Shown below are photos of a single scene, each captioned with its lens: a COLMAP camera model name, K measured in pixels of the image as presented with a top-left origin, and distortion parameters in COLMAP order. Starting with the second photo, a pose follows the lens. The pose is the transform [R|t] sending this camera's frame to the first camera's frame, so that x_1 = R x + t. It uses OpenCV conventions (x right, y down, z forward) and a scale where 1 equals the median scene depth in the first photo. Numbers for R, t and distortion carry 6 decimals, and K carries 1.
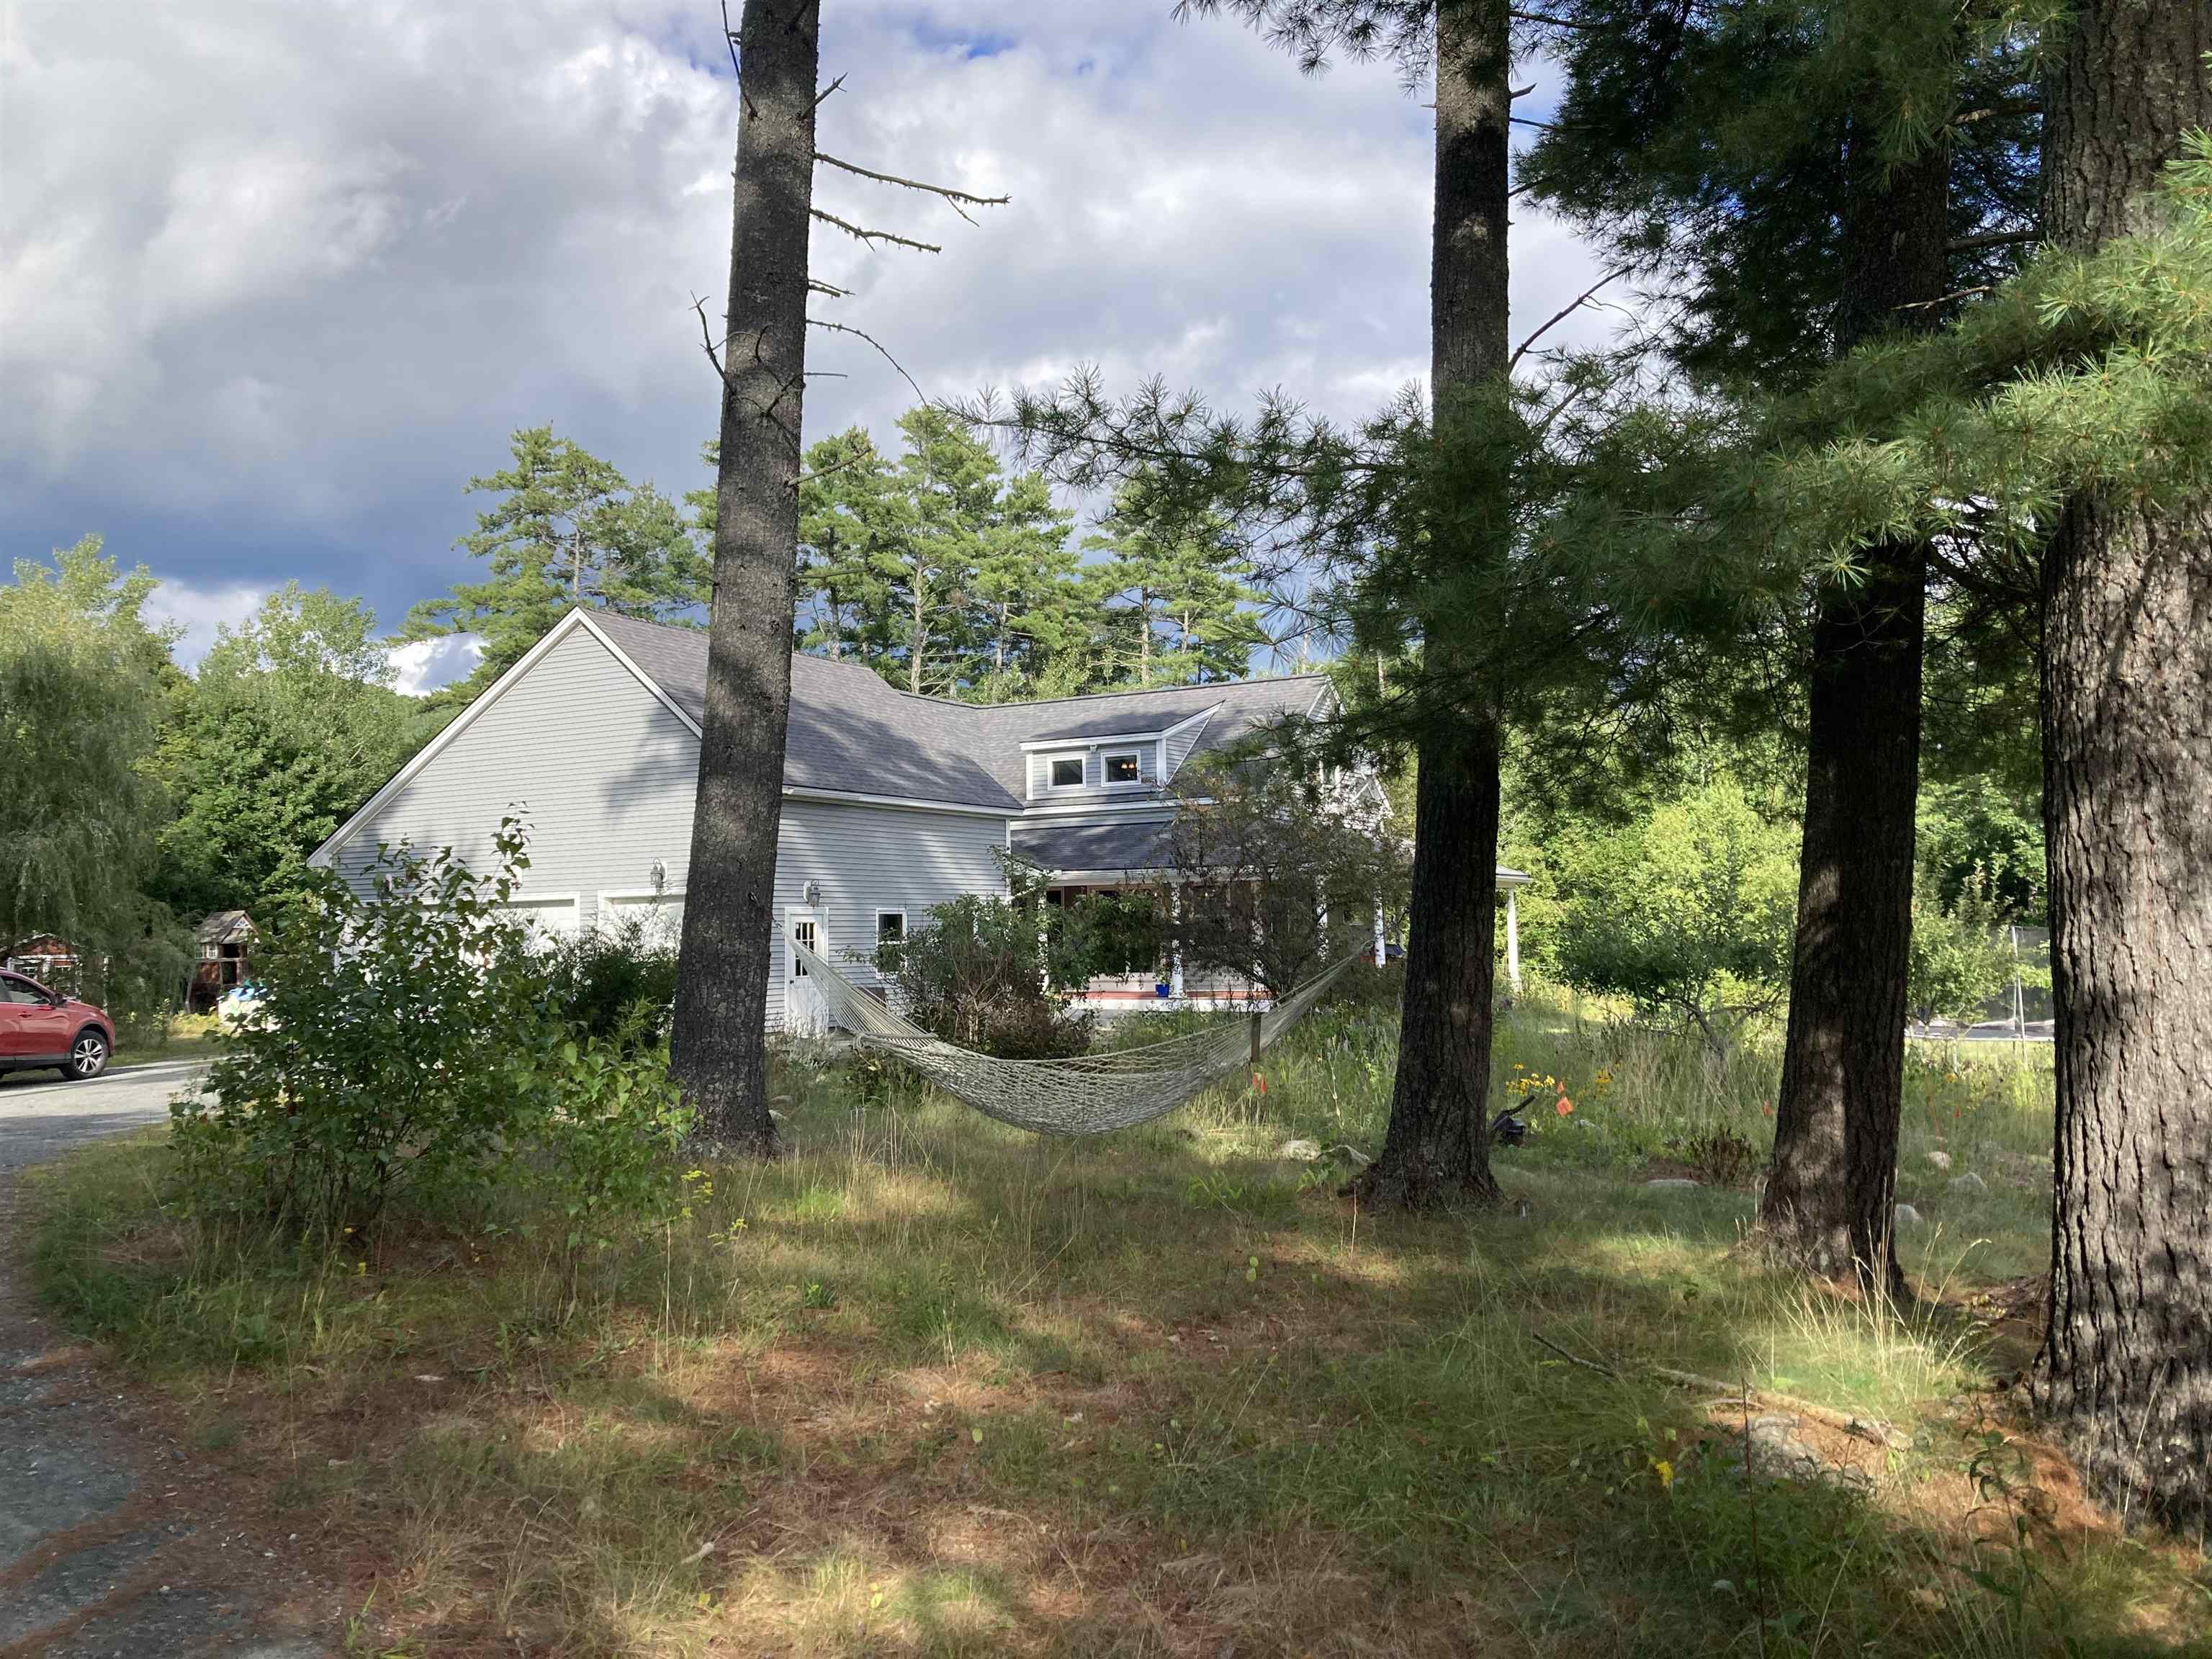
lens RADIAL K [[1798.2, 0, 1169.2], [0, 1798.2, 775.9], [0, 0, 1]] dist [0.013218, -0.006036]
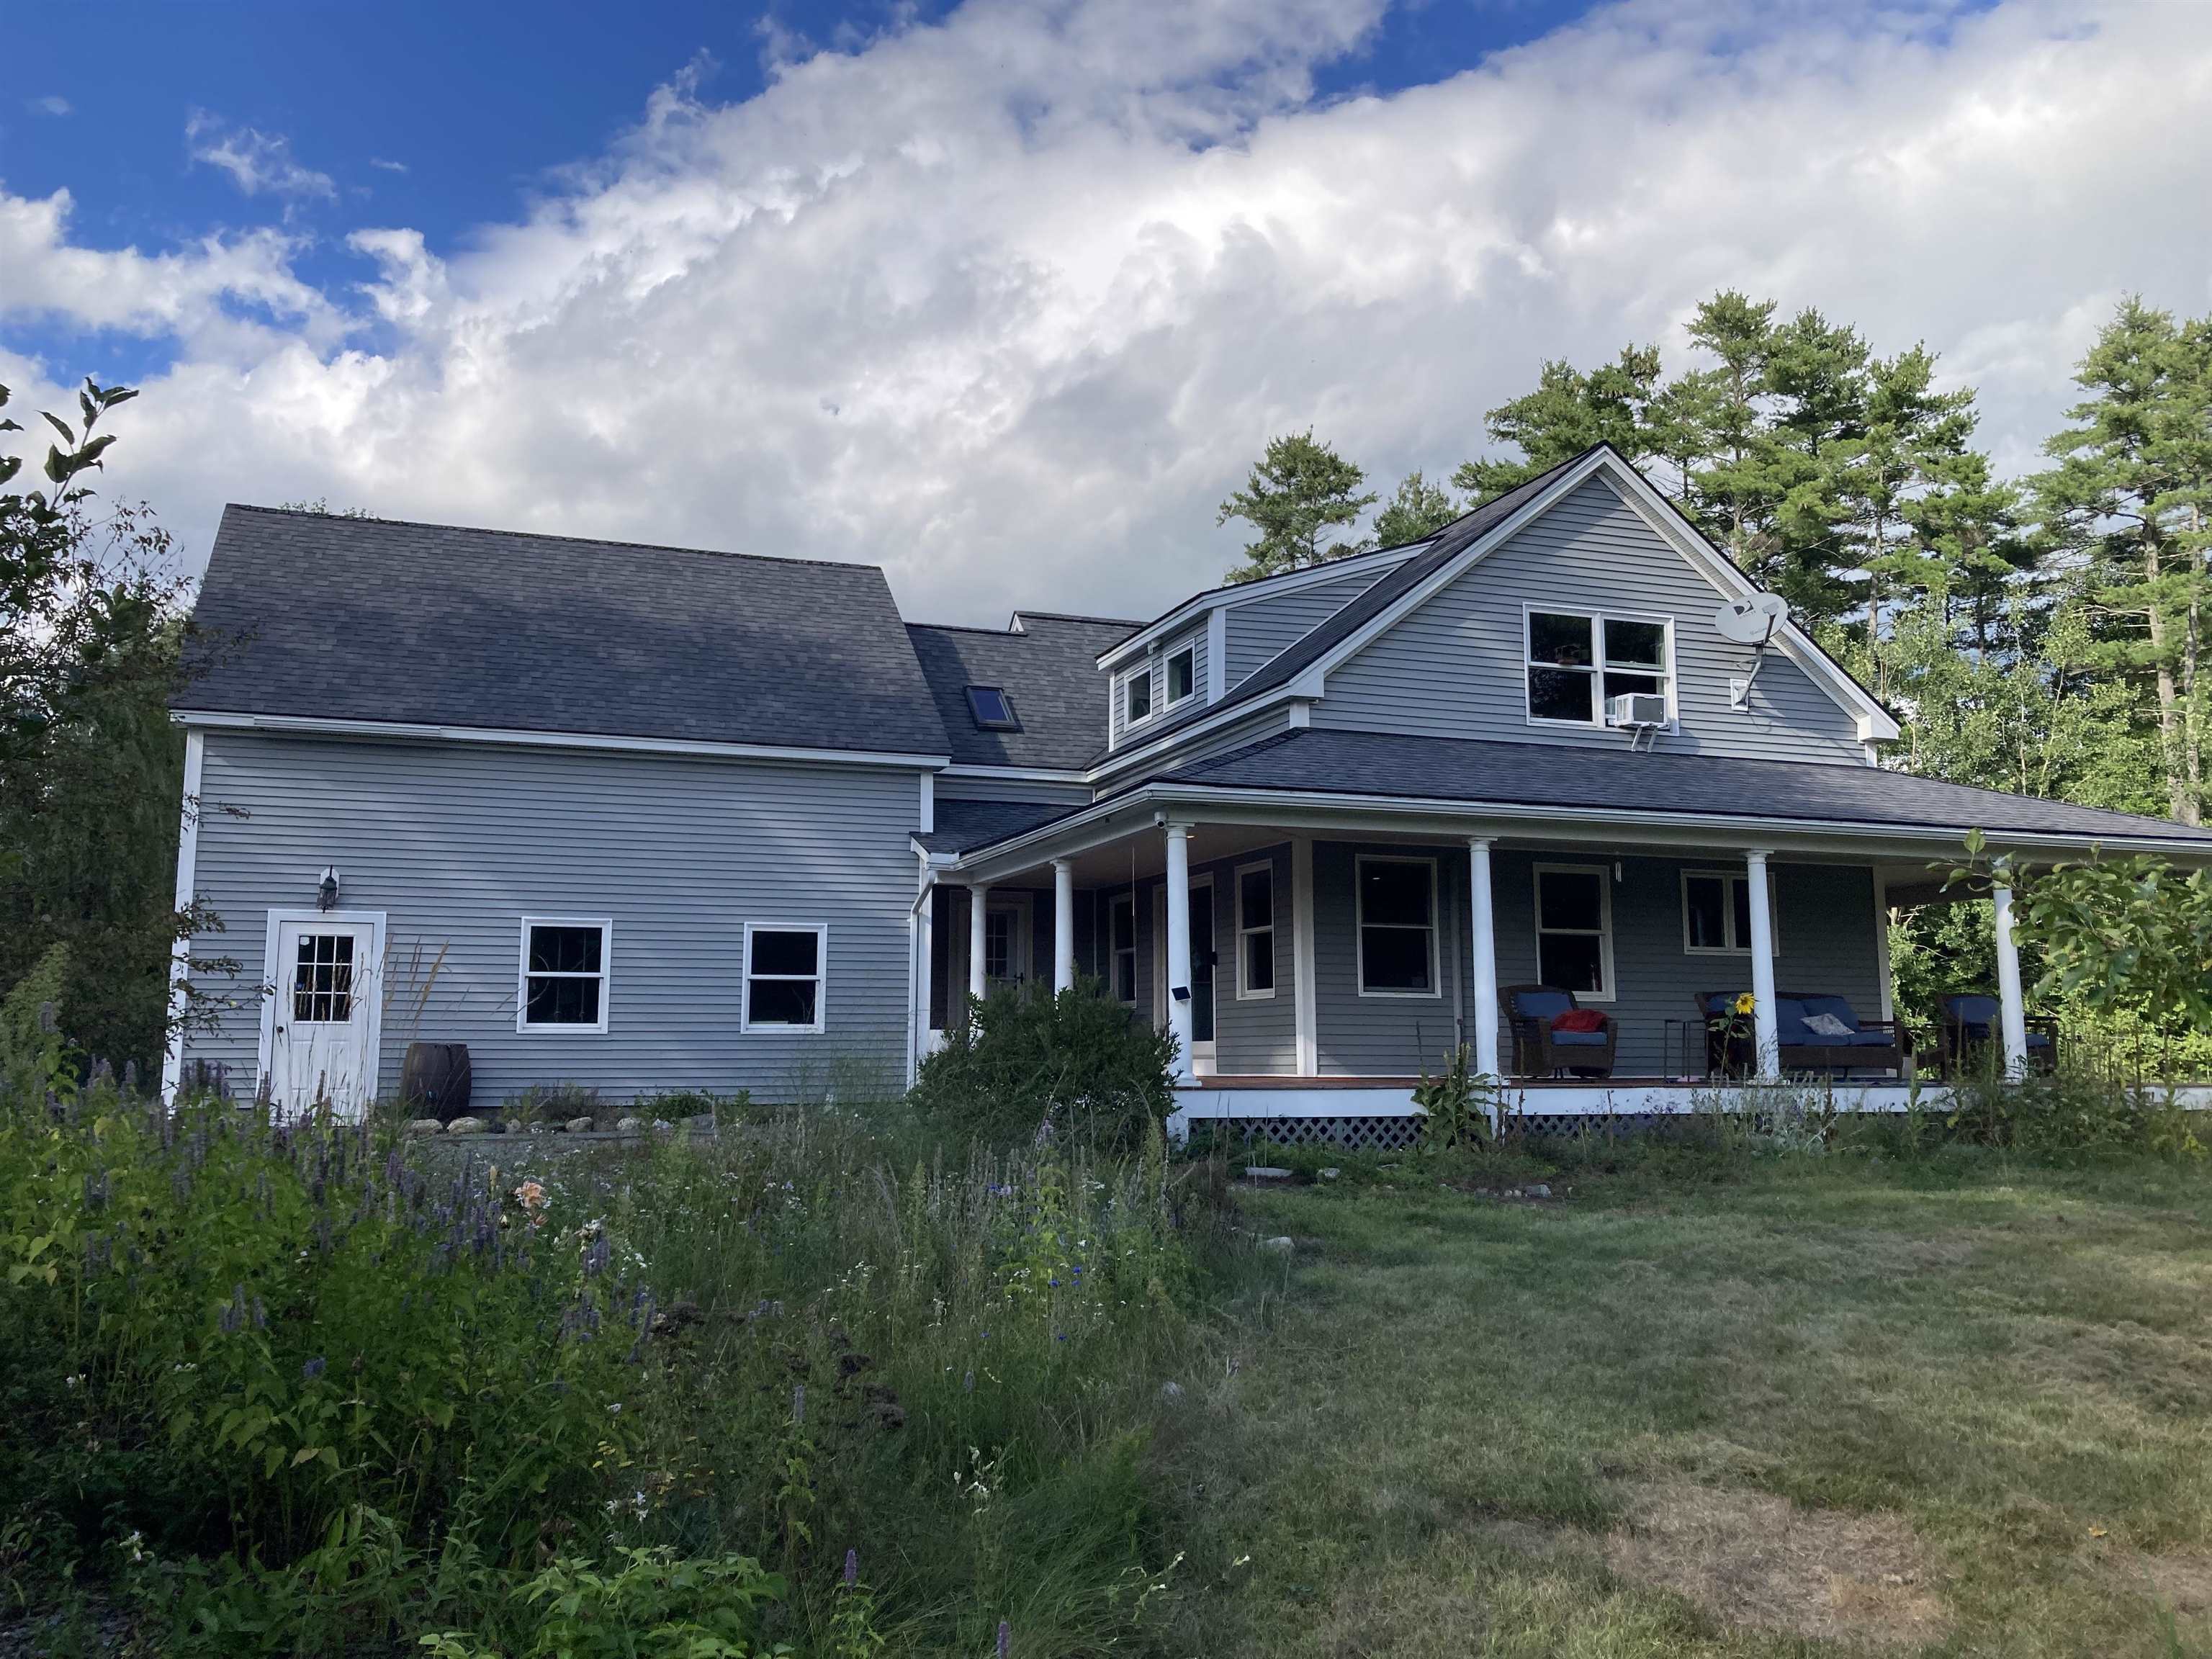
lens RADIAL K [[1834.5, 0, 1158.7], [0, 1834.5, 836.9], [0, 0, 1]] dist [-0.015902, 0.061650]
pose [[0.747238, -0.073117, -0.660522, 0.179585], [0.058893, 0.997304, -0.043772, 0.037441], [0.661941, -0.006192, 0.749530, 0.288344]]
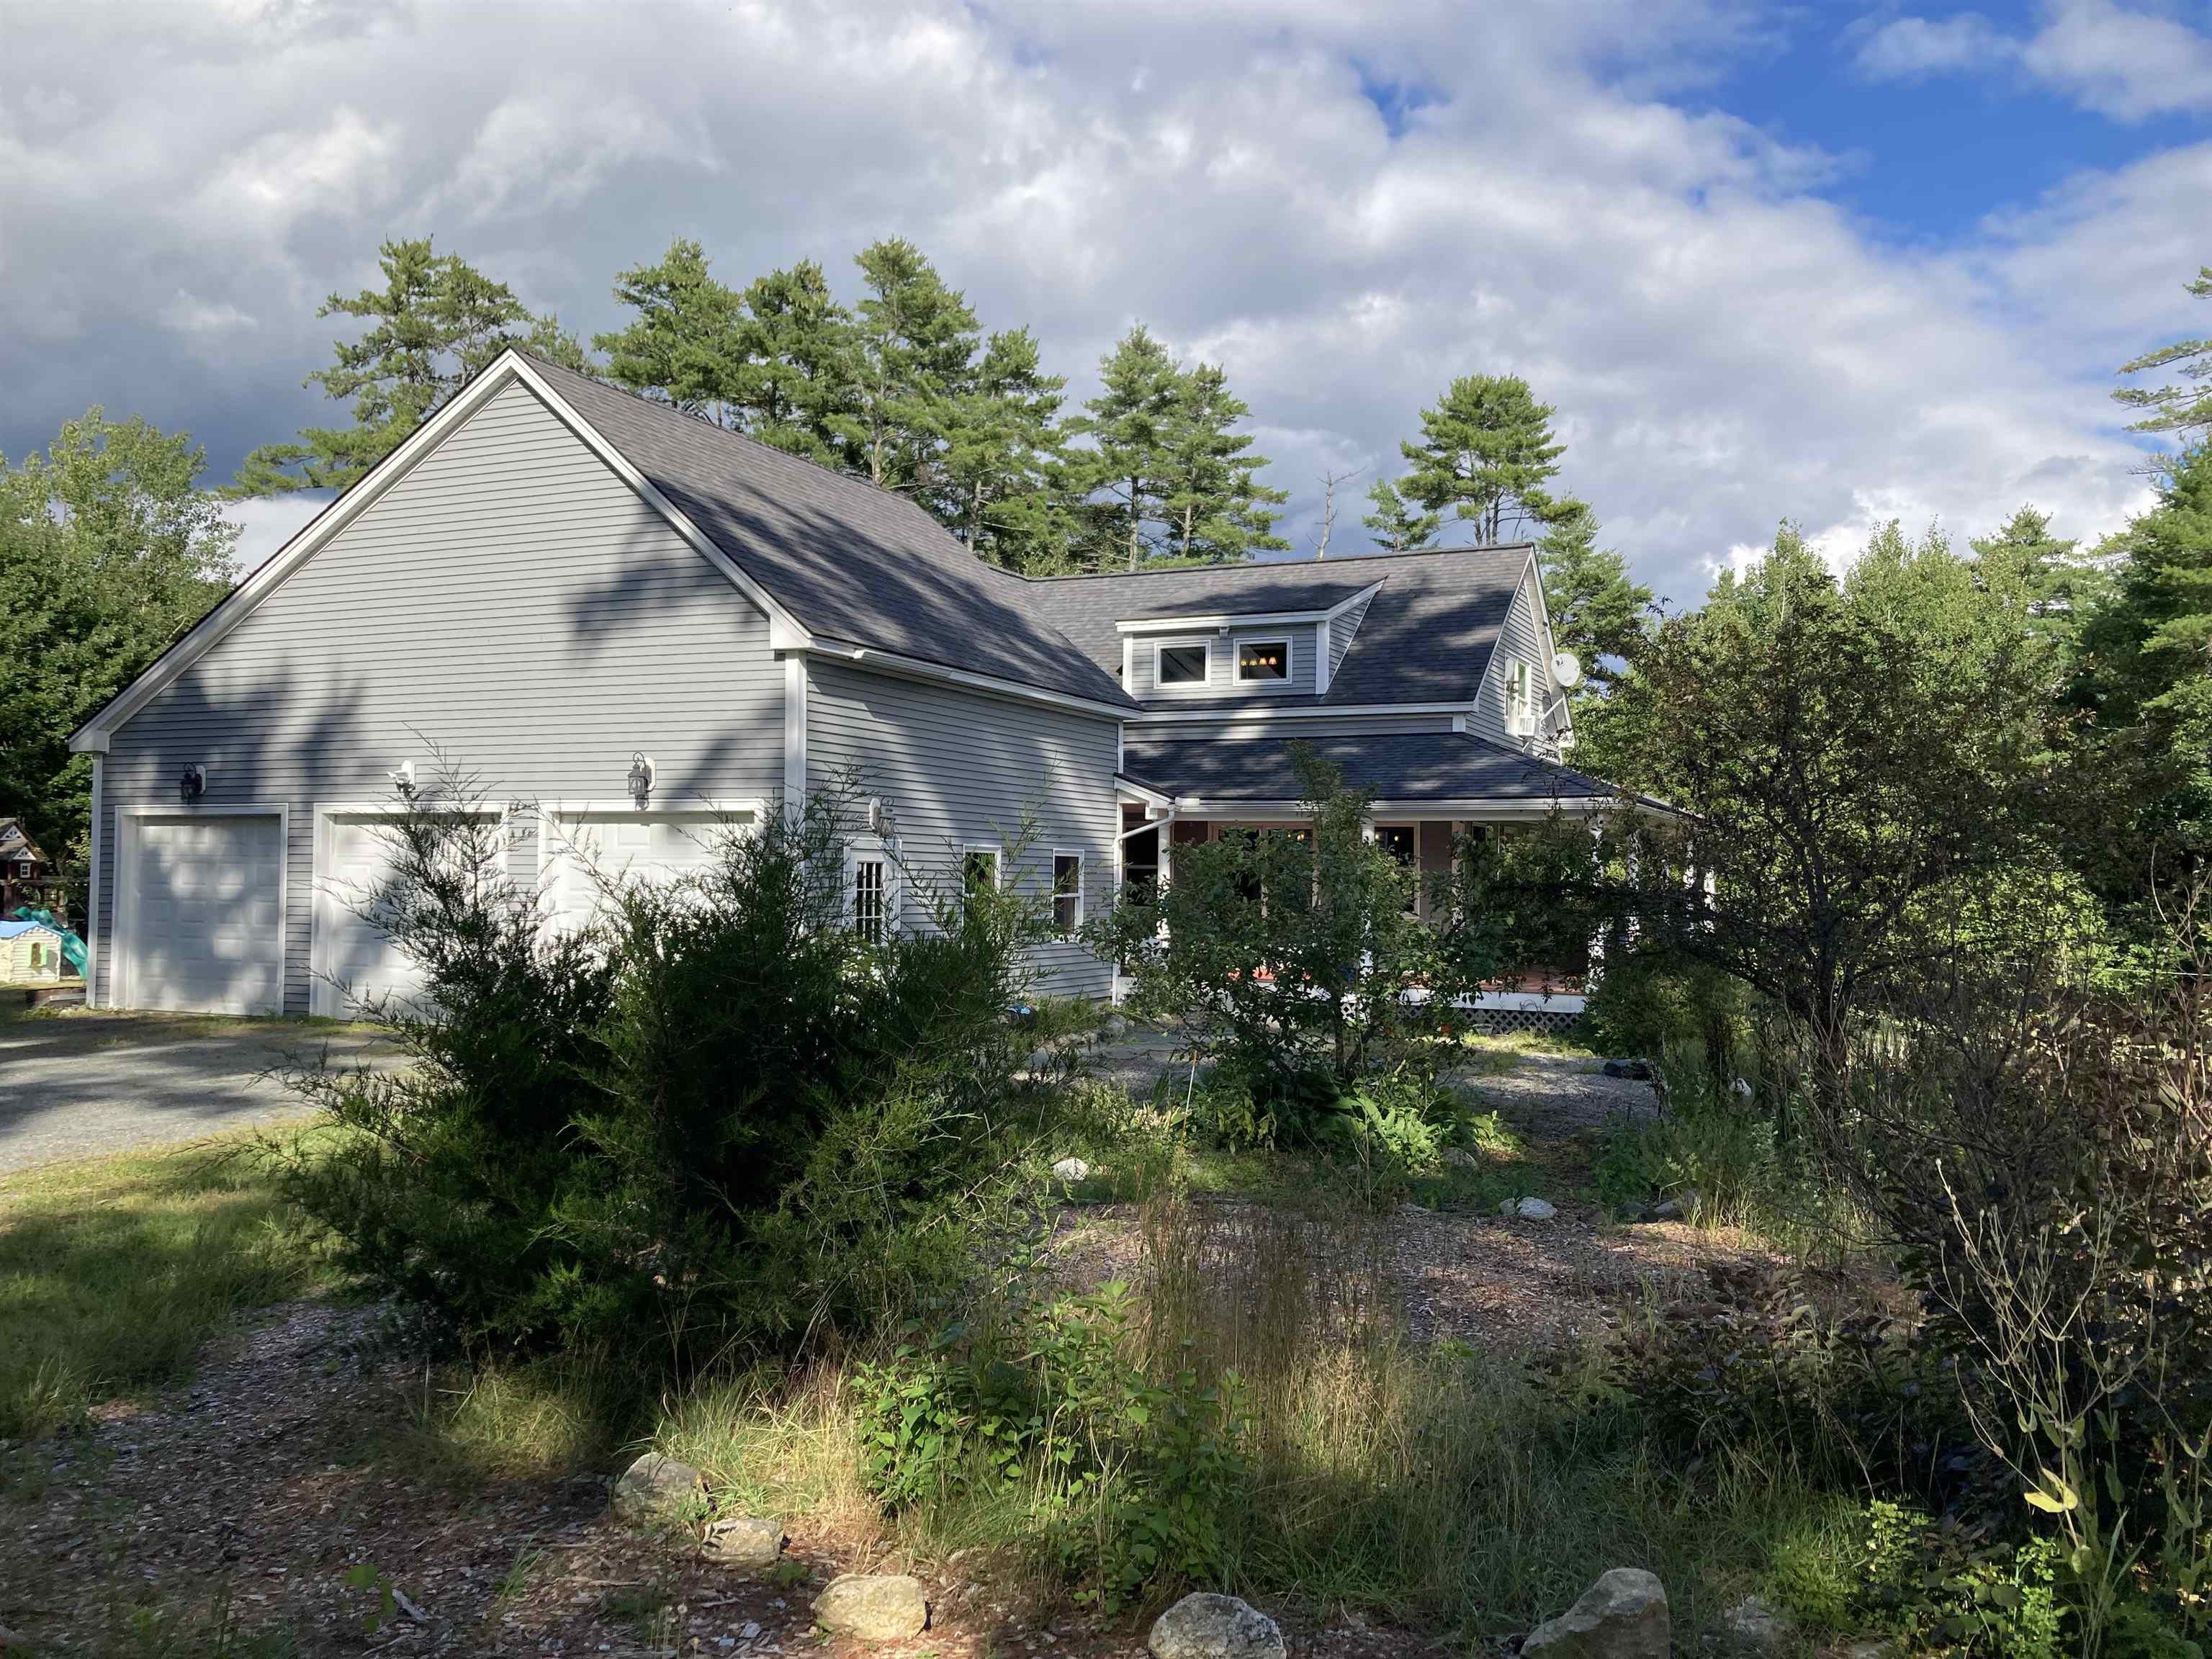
lens RADIAL K [[1834.5, 0, 1158.7], [0, 1834.5, 836.9], [0, 0, 1]] dist [-0.015902, 0.061650]
pose [[0.997688, 0.032715, 0.059563, -0.056468], [-0.036396, 0.997425, 0.061791, 0.011663], [-0.057388, -0.063816, 0.996310, 0.141306]]
